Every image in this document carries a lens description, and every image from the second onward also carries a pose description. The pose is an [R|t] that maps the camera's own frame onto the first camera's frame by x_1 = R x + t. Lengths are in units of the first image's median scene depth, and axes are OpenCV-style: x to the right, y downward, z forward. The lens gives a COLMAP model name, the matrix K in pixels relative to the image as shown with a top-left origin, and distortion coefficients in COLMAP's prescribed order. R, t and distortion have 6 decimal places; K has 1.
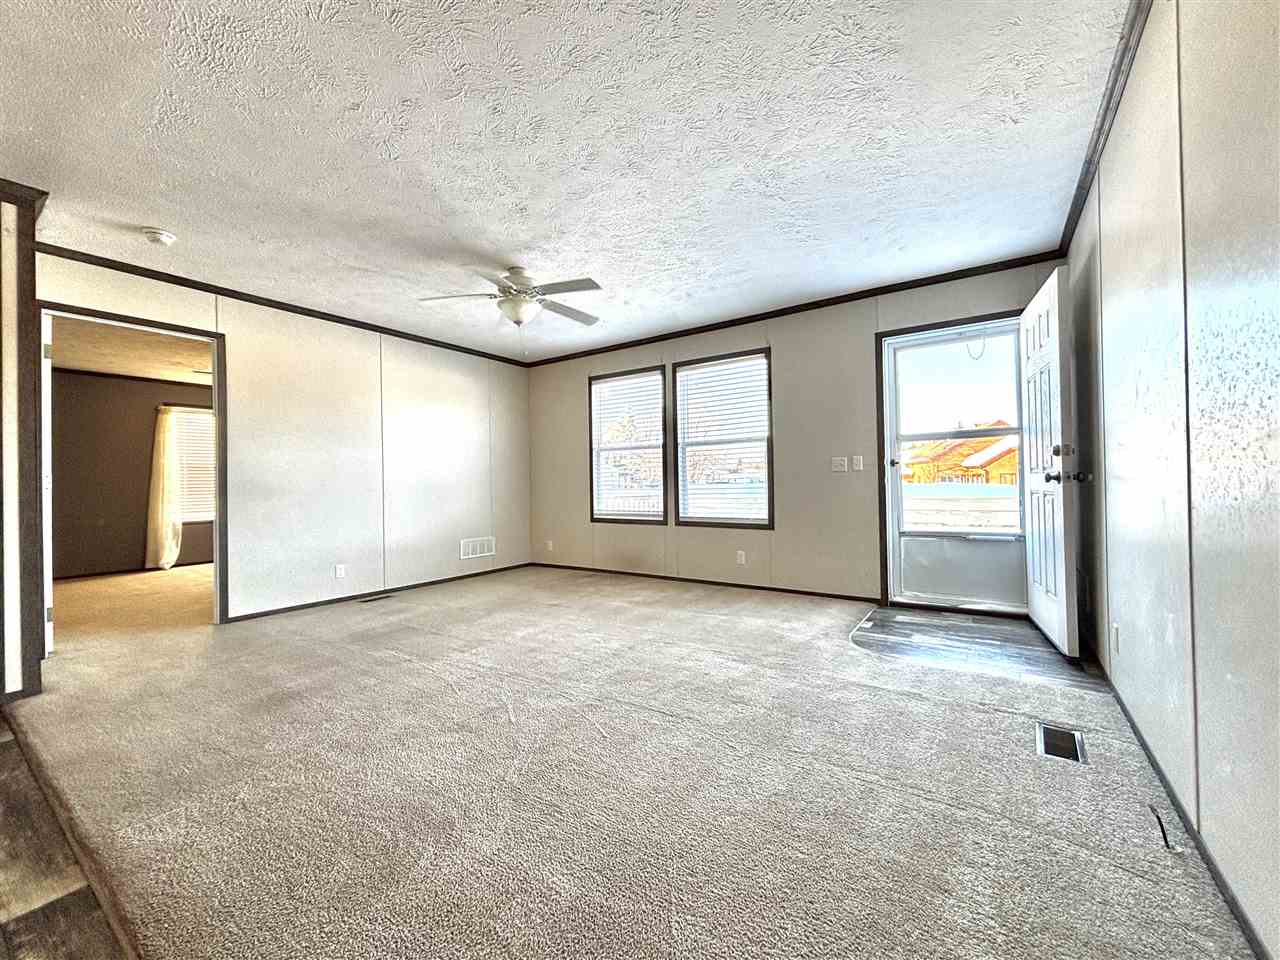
lens RADIAL K [[516.5, 0, 639.0], [0, 516.5, 471.6], [0, 0, 1]] dist [0.002972, -0.002059]
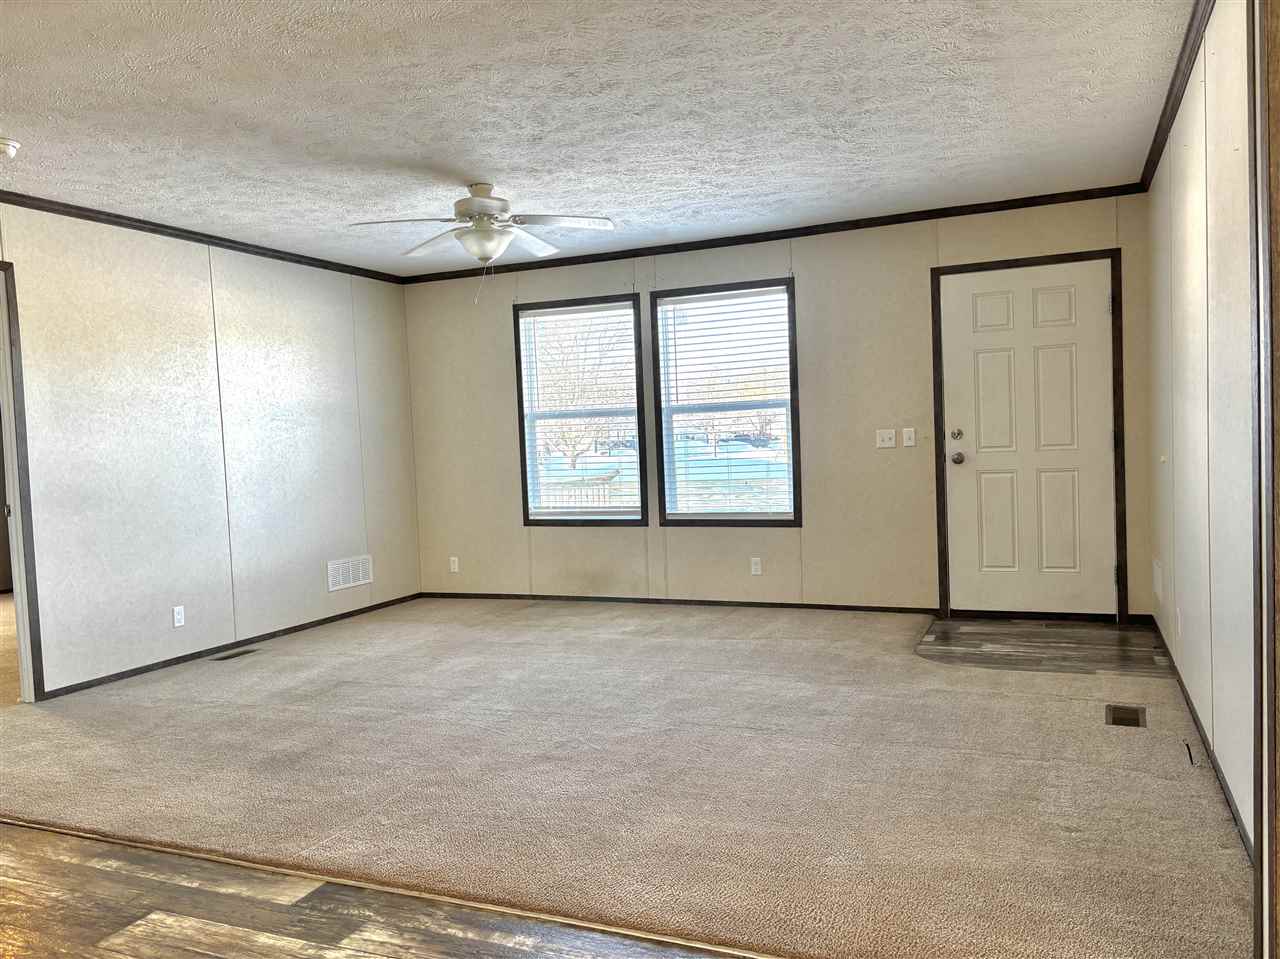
lens RADIAL K [[970.7, 0, 649.7], [0, 970.7, 469.4], [0, 0, 1]] dist [0.019247, -0.022725]
pose [[0.980257, -0.029566, 0.195503, -0.220267], [0.019615, 0.998421, 0.052639, -0.046479], [-0.196750, -0.047765, 0.979289, -0.314578]]
